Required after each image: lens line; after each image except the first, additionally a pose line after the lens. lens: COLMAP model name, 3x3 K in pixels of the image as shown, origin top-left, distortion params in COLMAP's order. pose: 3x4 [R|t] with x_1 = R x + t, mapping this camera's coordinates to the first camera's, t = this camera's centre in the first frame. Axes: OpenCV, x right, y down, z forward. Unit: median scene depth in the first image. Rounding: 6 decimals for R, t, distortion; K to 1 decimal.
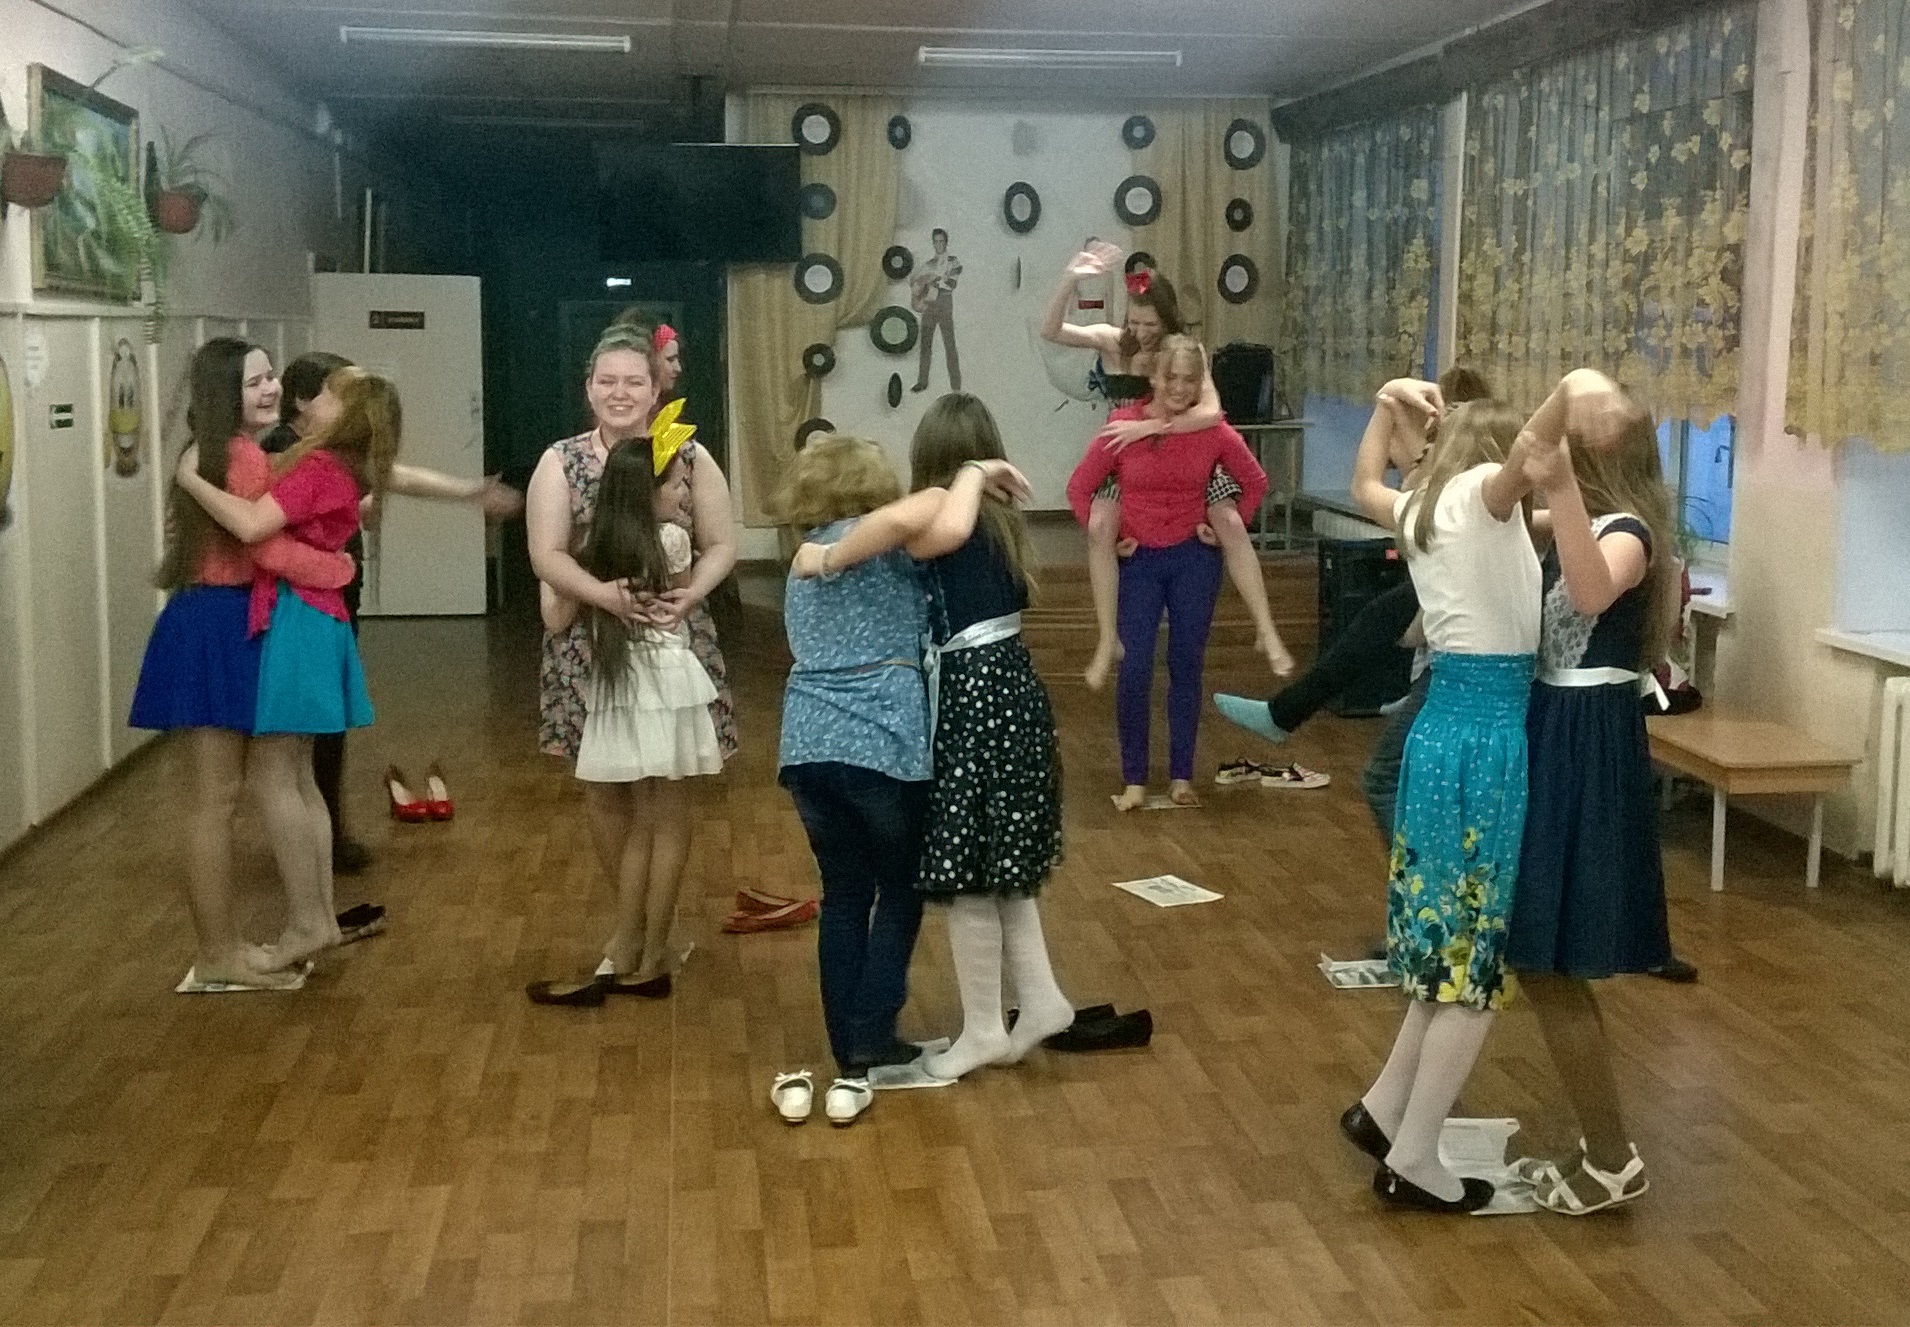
lens RADIAL K [[2221.6, 0, 1060.0], [0, 2221.6, 659.7], [0, 0, 1]] dist [-0.009869, -0.023884]
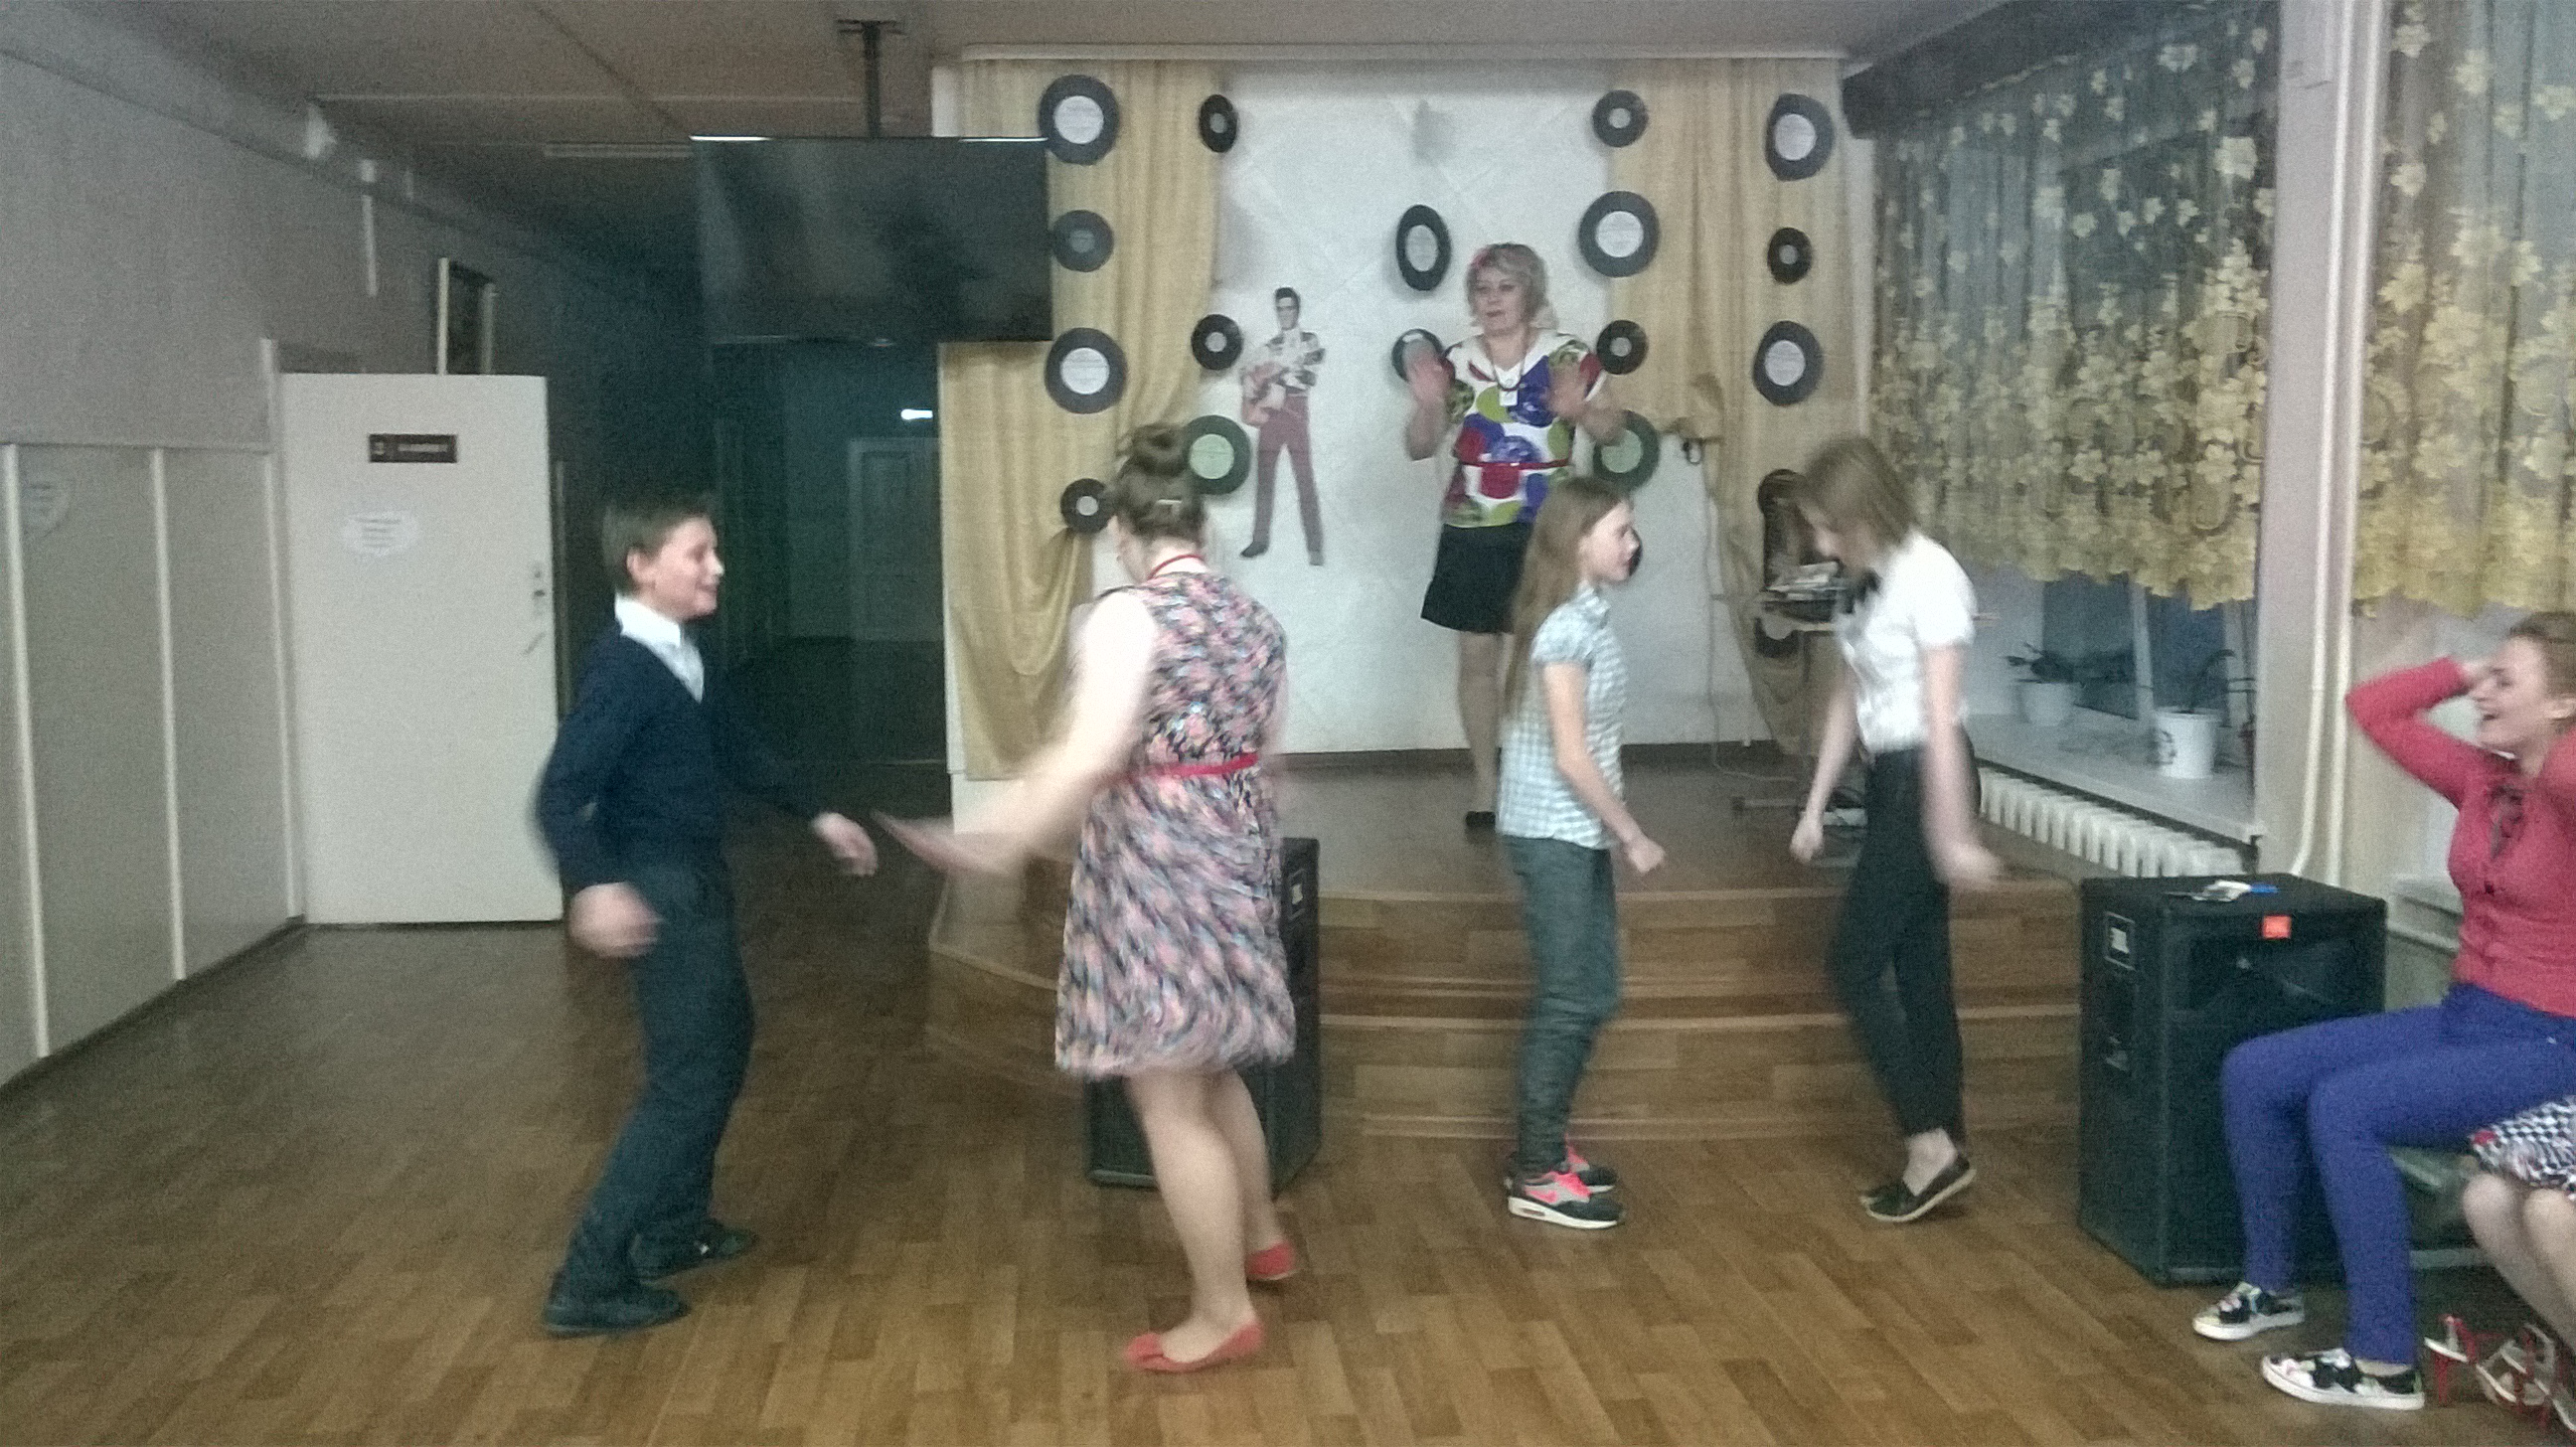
lens RADIAL K [[2155.2, 0, 1280.5], [0, 2155.2, 737.0], [0, 0, 1]] dist [0.041870, -0.170482]
pose [[0.997969, -0.003827, -0.063594, -0.019134], [0.002137, 0.999644, -0.026614, -0.056314], [0.063673, 0.026424, 0.997621, 0.418124]]
